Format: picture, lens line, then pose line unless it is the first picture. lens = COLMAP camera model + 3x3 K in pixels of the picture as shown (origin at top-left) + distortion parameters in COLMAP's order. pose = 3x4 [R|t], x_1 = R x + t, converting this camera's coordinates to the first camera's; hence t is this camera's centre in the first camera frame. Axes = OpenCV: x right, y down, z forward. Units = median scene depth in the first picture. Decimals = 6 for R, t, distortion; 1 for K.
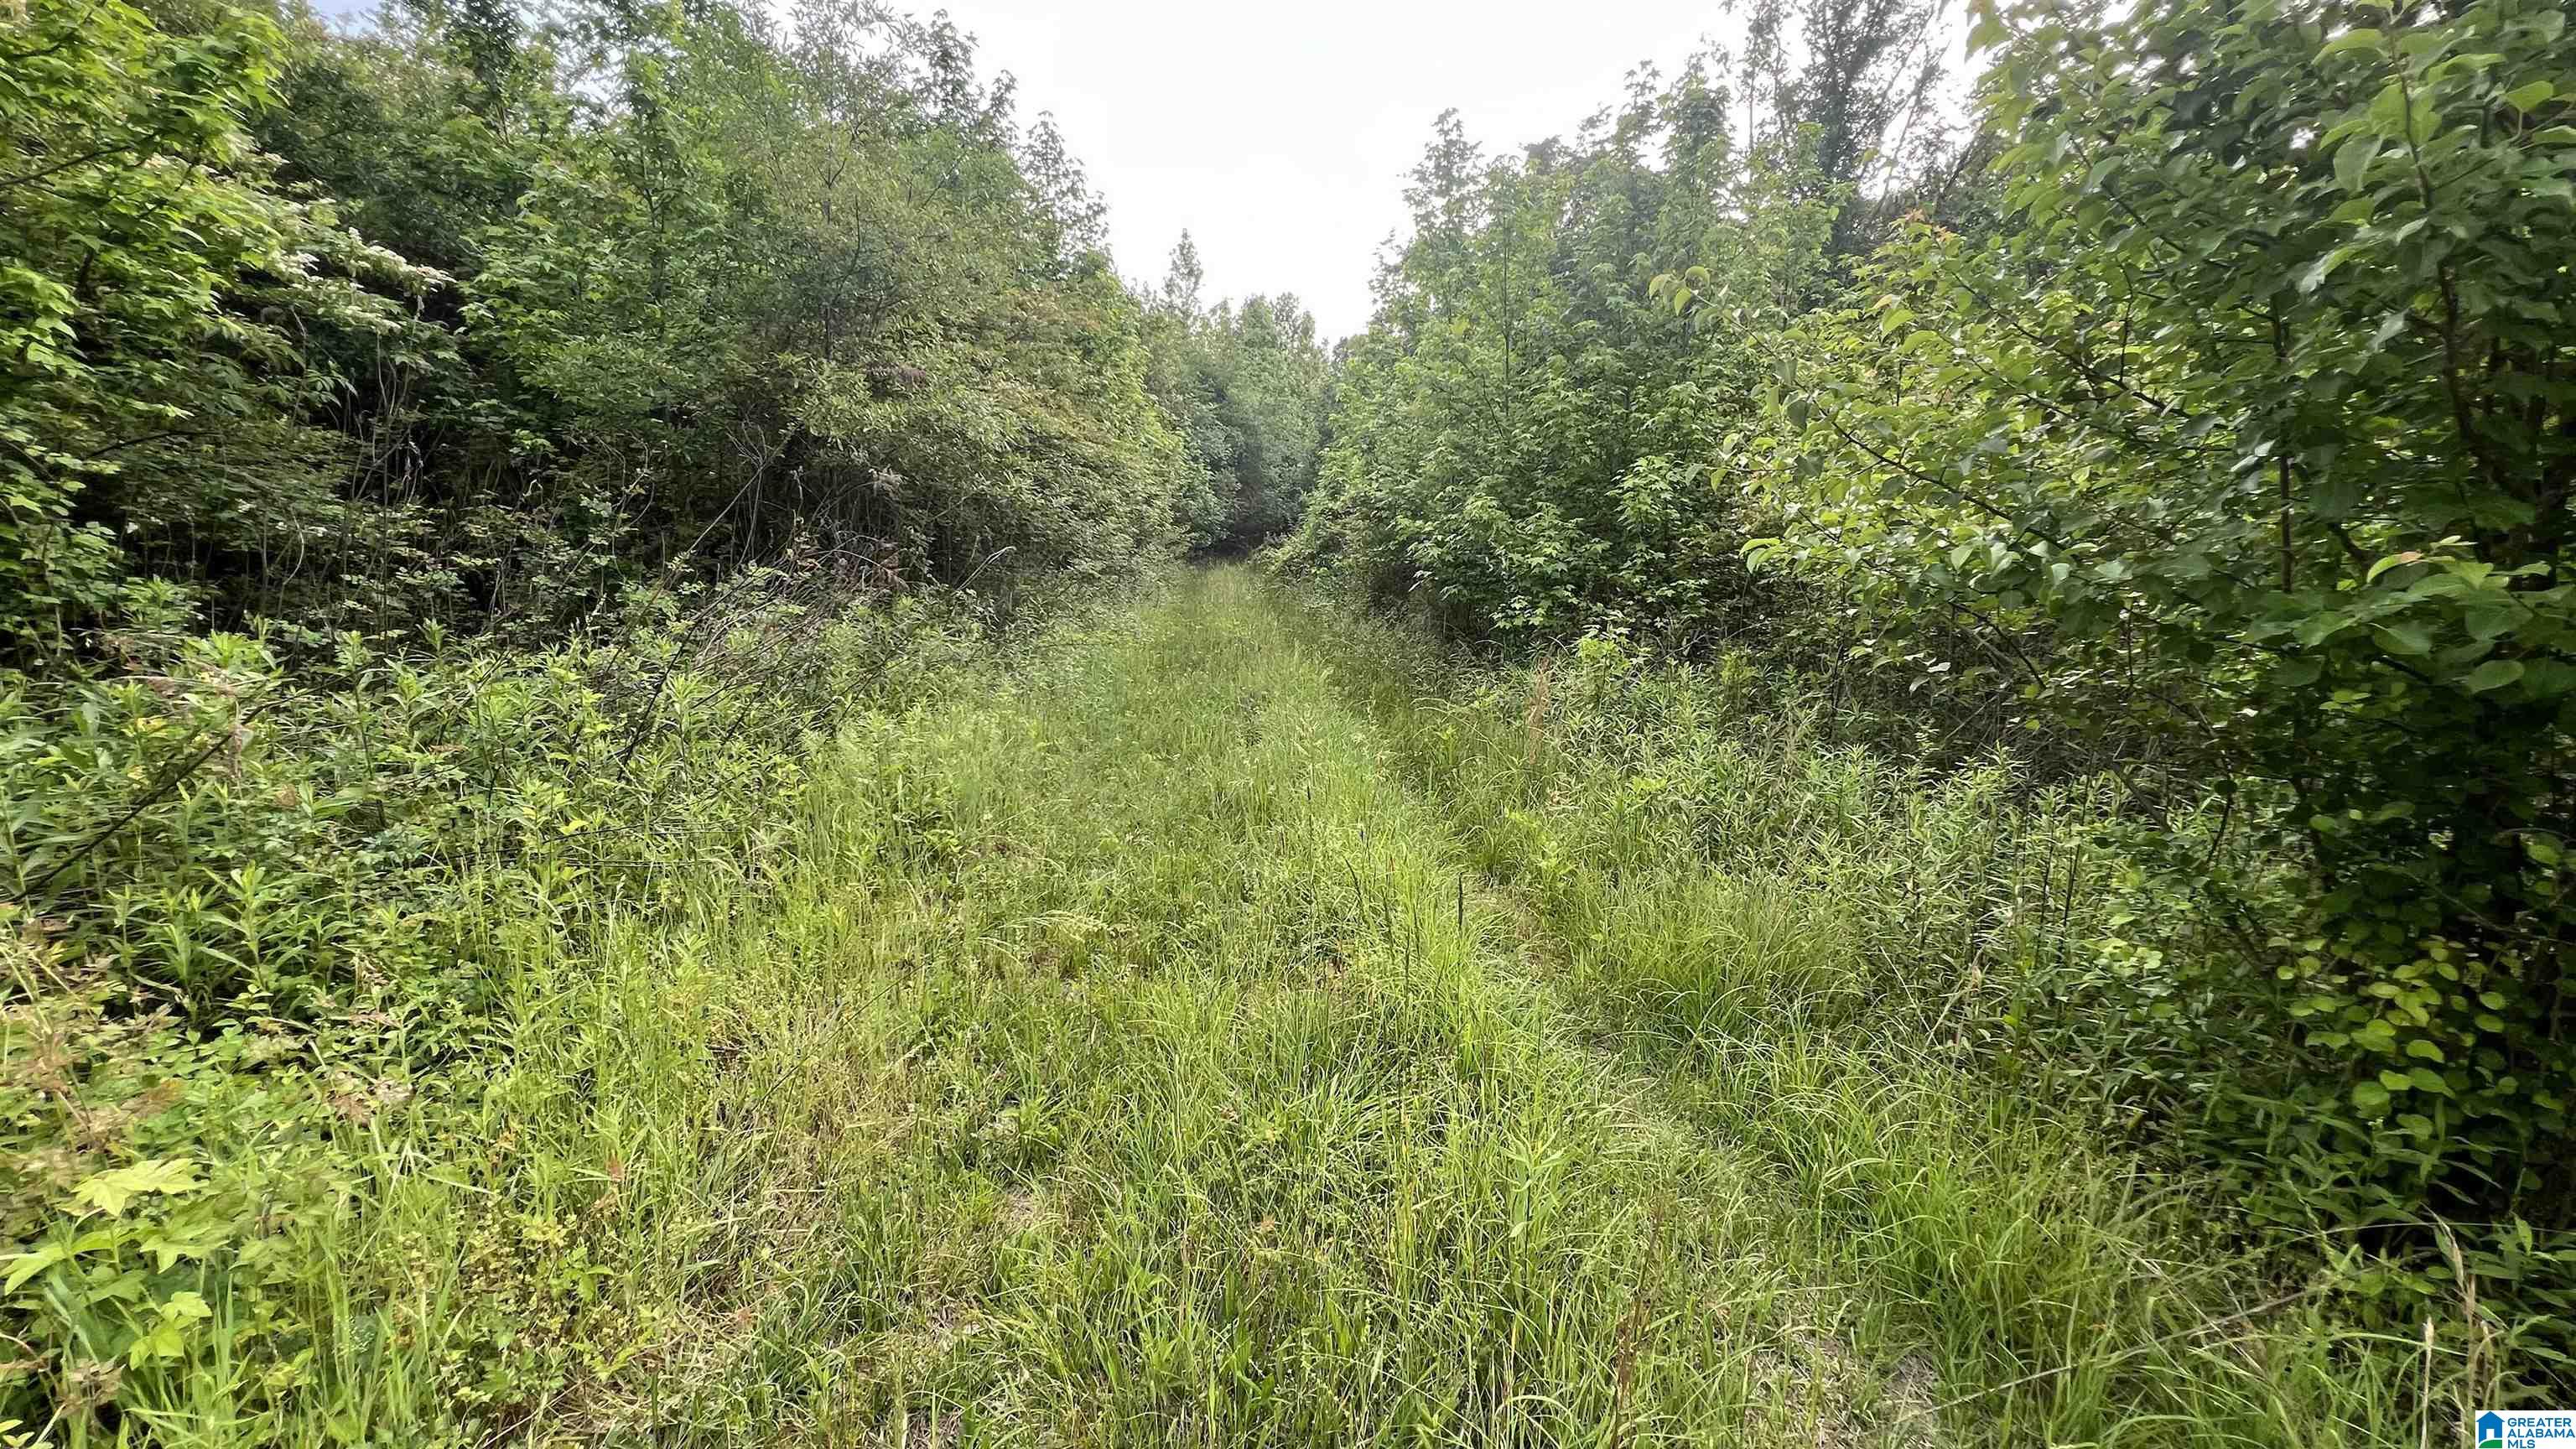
lens RADIAL K [[1041.4, 0, 1285.5], [0, 1041.4, 722.5], [0, 0, 1]] dist [-0.002848, 0.002076]
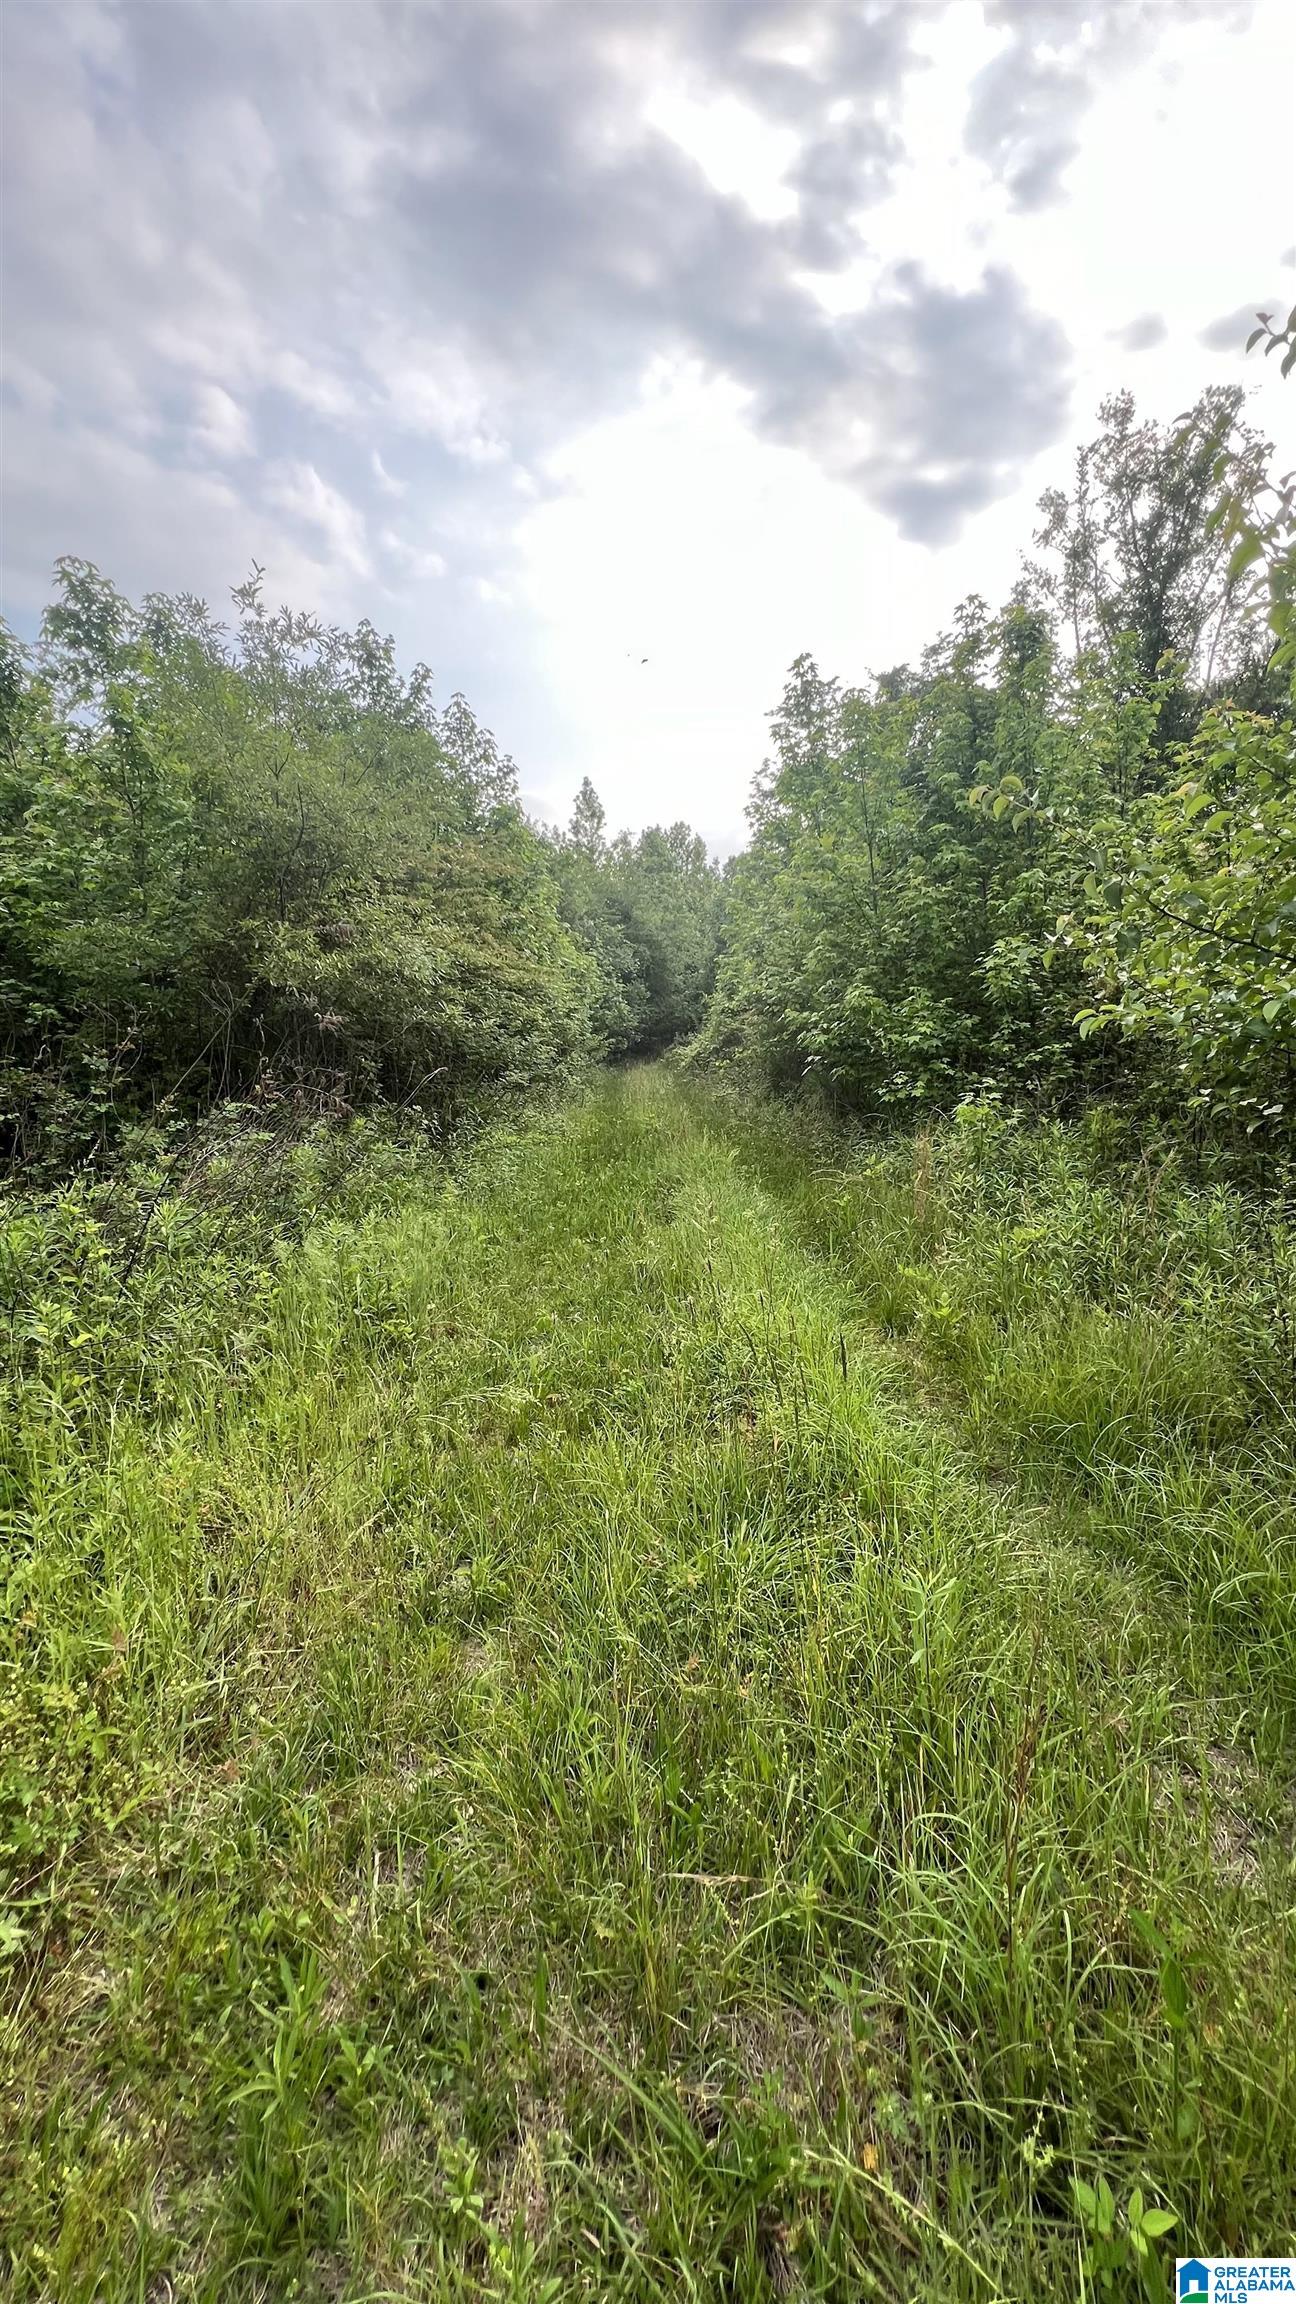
lens RADIAL K [[931.4, 0, 651.0], [0, 931.4, 1150.5], [0, 0, 1]] dist [-0.002848, 0.002076]
pose [[0.995322, -0.078178, -0.056771, 0.009364], [0.074969, 0.995577, -0.056617, -0.001367], [0.060946, 0.052096, 0.996781, -0.003603]]
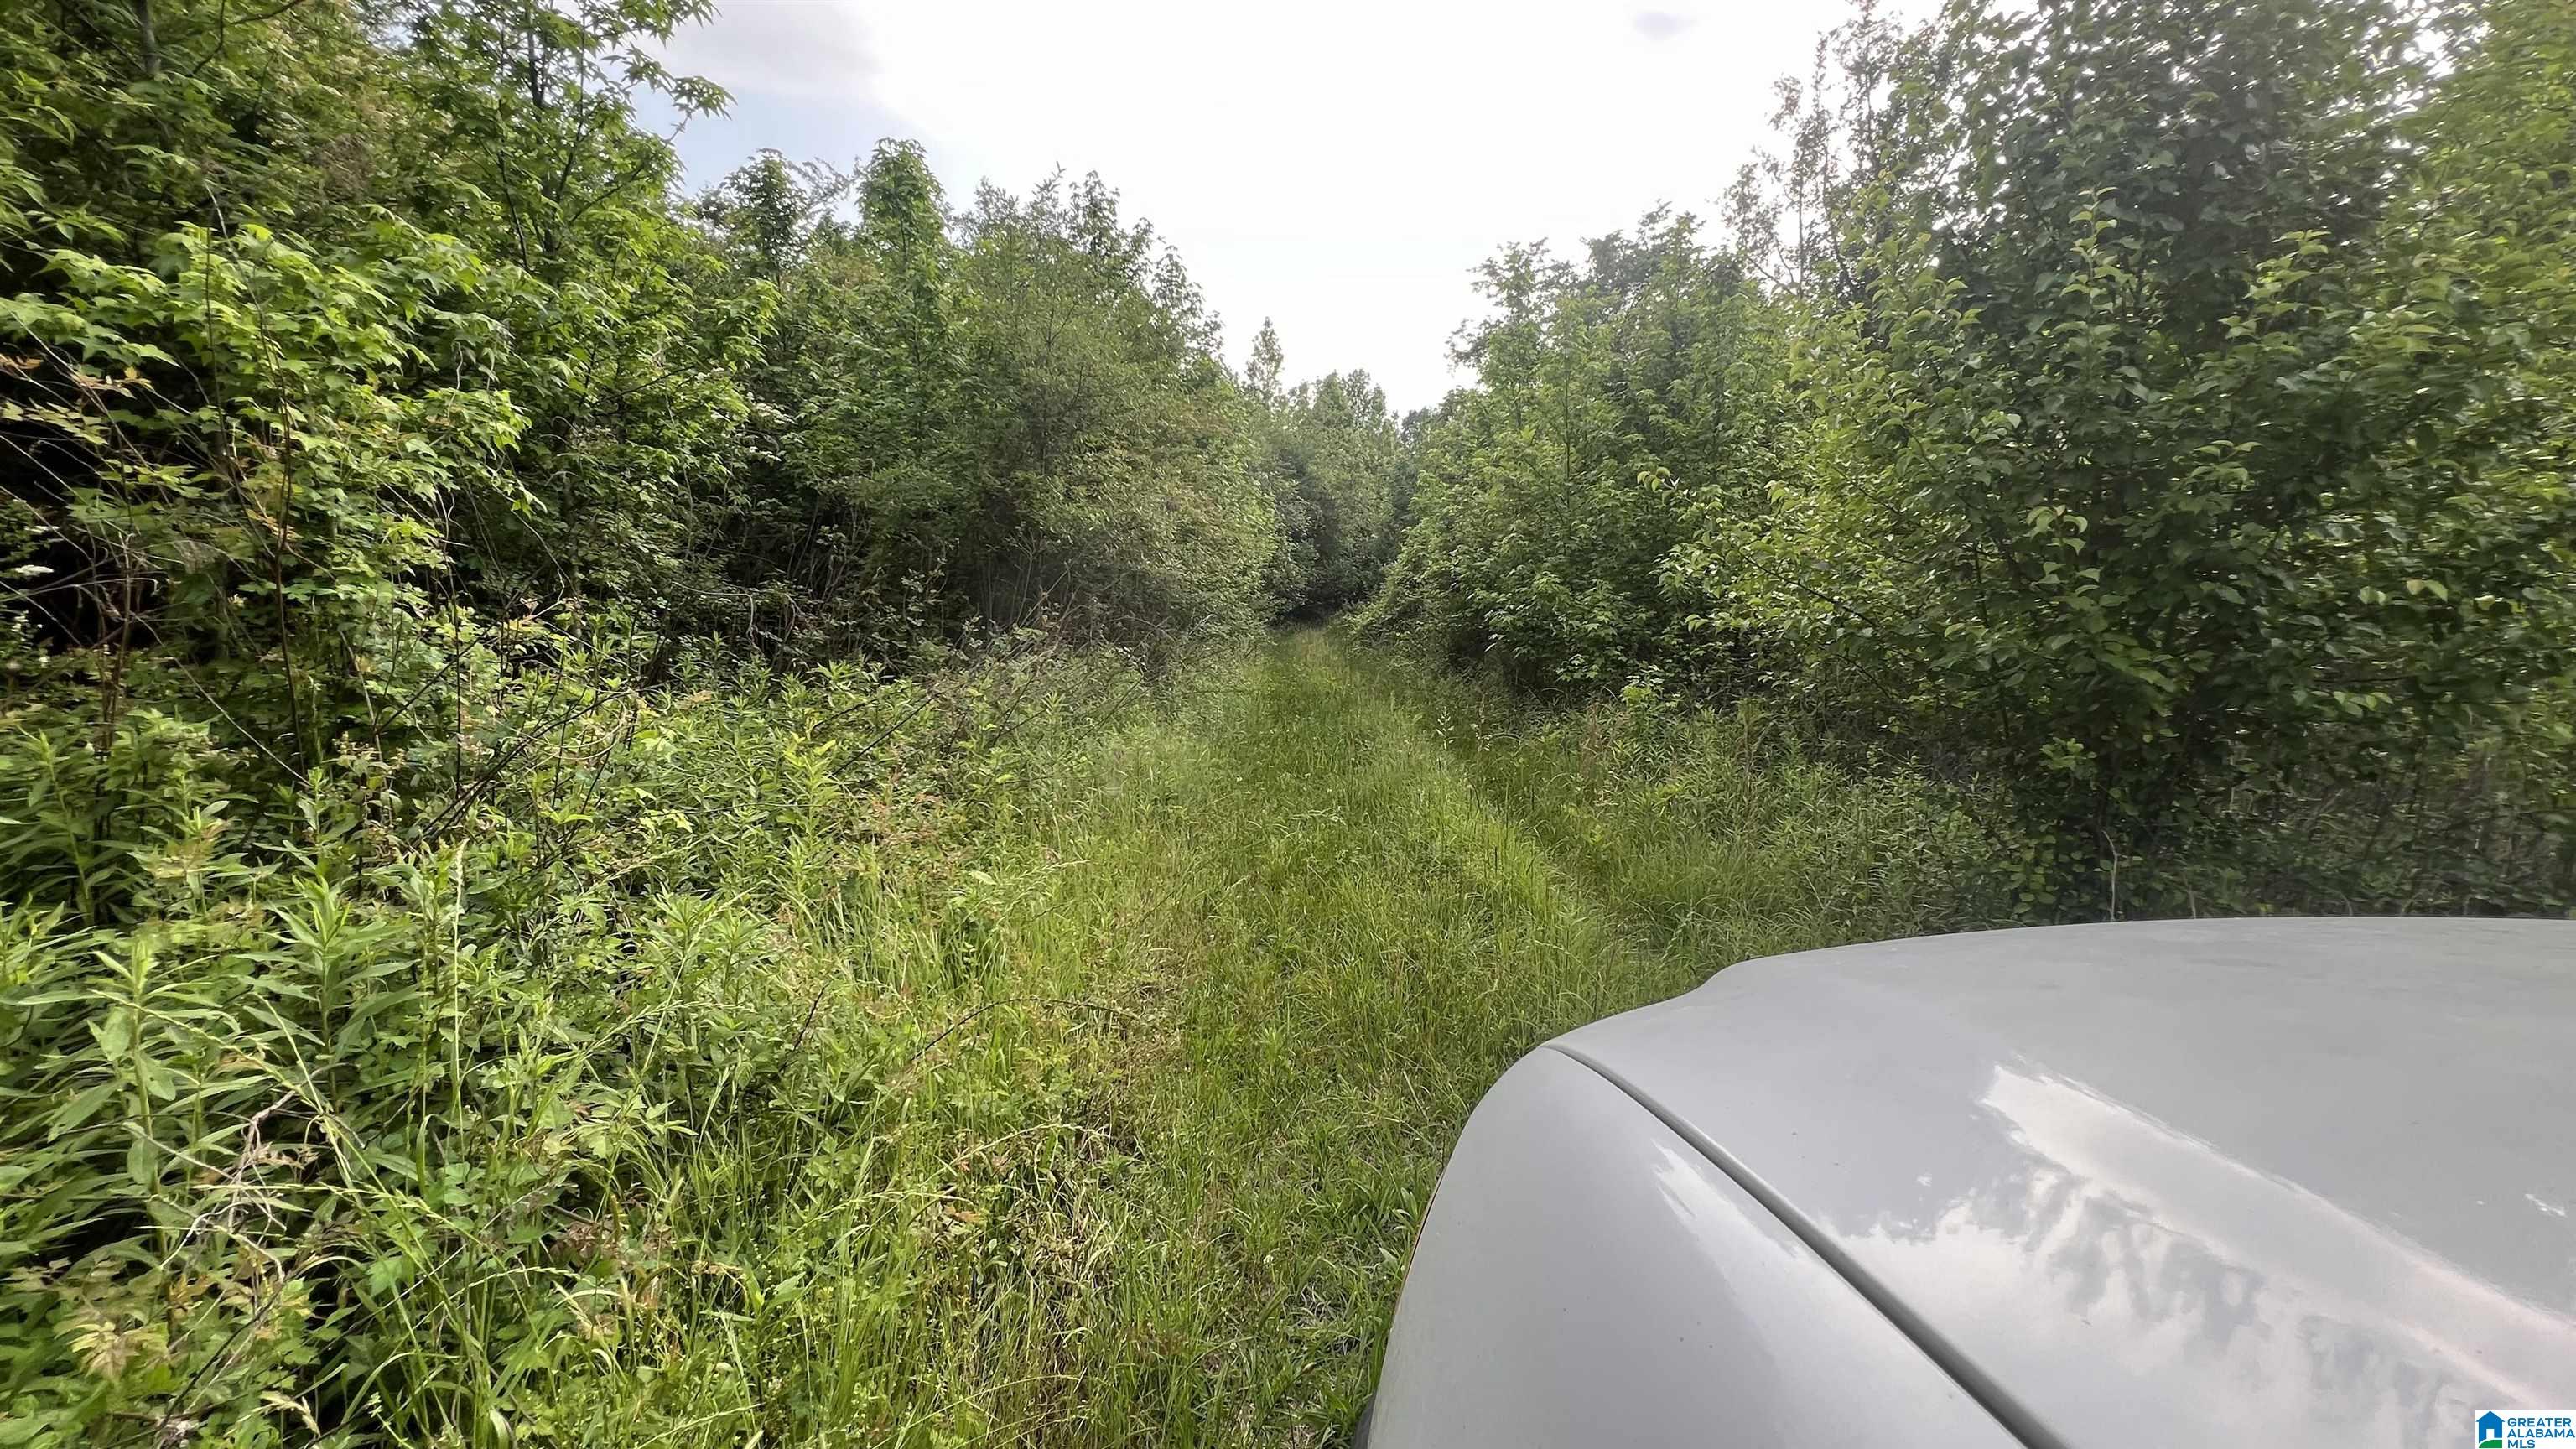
lens RADIAL K [[1041.4, 0, 1284.0], [0, 1041.4, 715.8], [0, 0, 1]] dist [-0.002848, 0.002076]
pose [[0.997947, 0.011064, -0.063078, -0.043882], [-0.015281, 0.997651, -0.066769, 0.038166], [0.062191, 0.067596, 0.995773, -0.243541]]
